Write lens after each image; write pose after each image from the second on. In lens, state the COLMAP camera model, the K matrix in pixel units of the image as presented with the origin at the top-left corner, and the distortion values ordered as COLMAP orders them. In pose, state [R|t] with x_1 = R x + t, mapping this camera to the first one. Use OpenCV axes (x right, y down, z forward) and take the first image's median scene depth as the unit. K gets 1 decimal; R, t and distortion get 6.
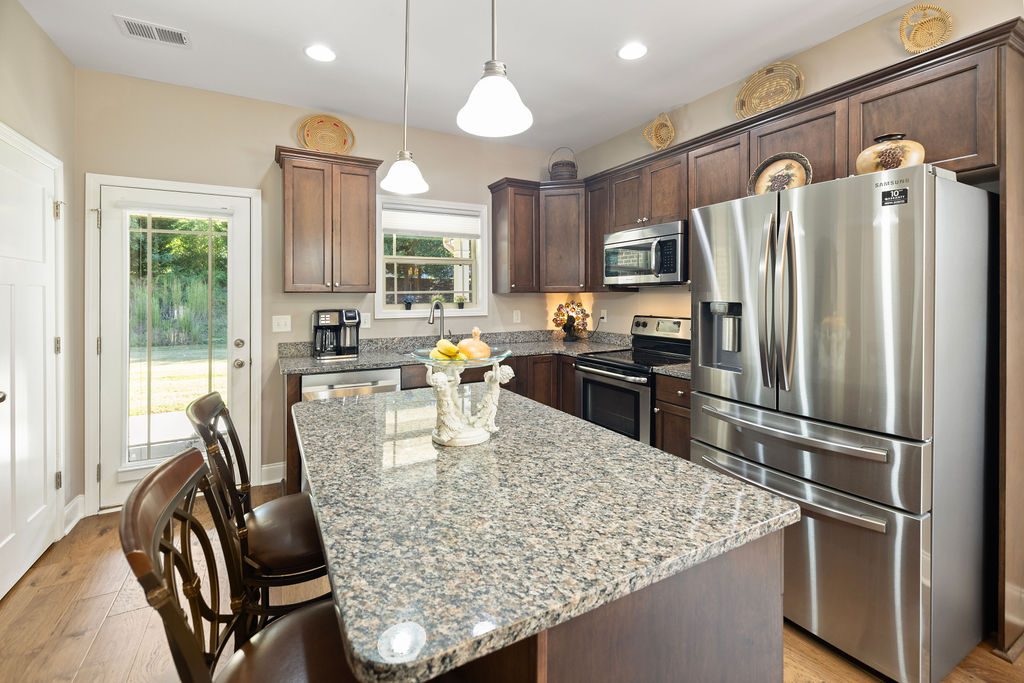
lens RADIAL K [[451.7, 0, 520.5], [0, 451.7, 298.0], [0, 0, 1]] dist [0.006012, 0.001948]
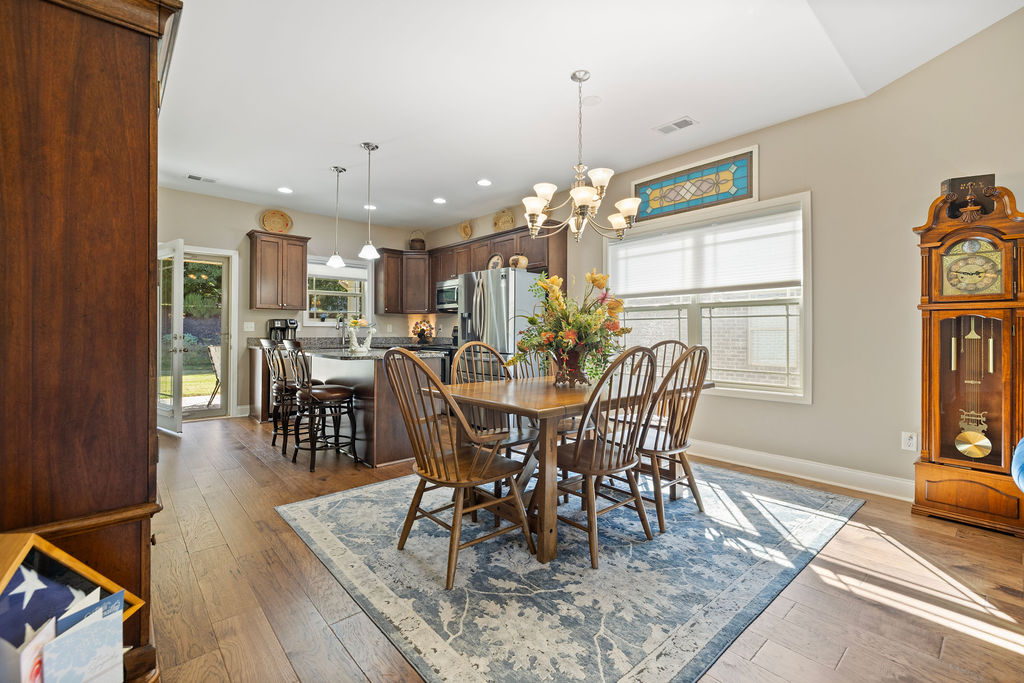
lens RADIAL K [[451.7, 0, 510.7], [0, 451.7, 334.6], [0, 0, 1]] dist [0.006012, 0.001948]
pose [[0.976764, 0.008699, 0.214142, 0.080185], [-0.008143, 0.999961, -0.003476, 0.073958], [-0.214164, 0.001652, 0.976796, -0.818791]]
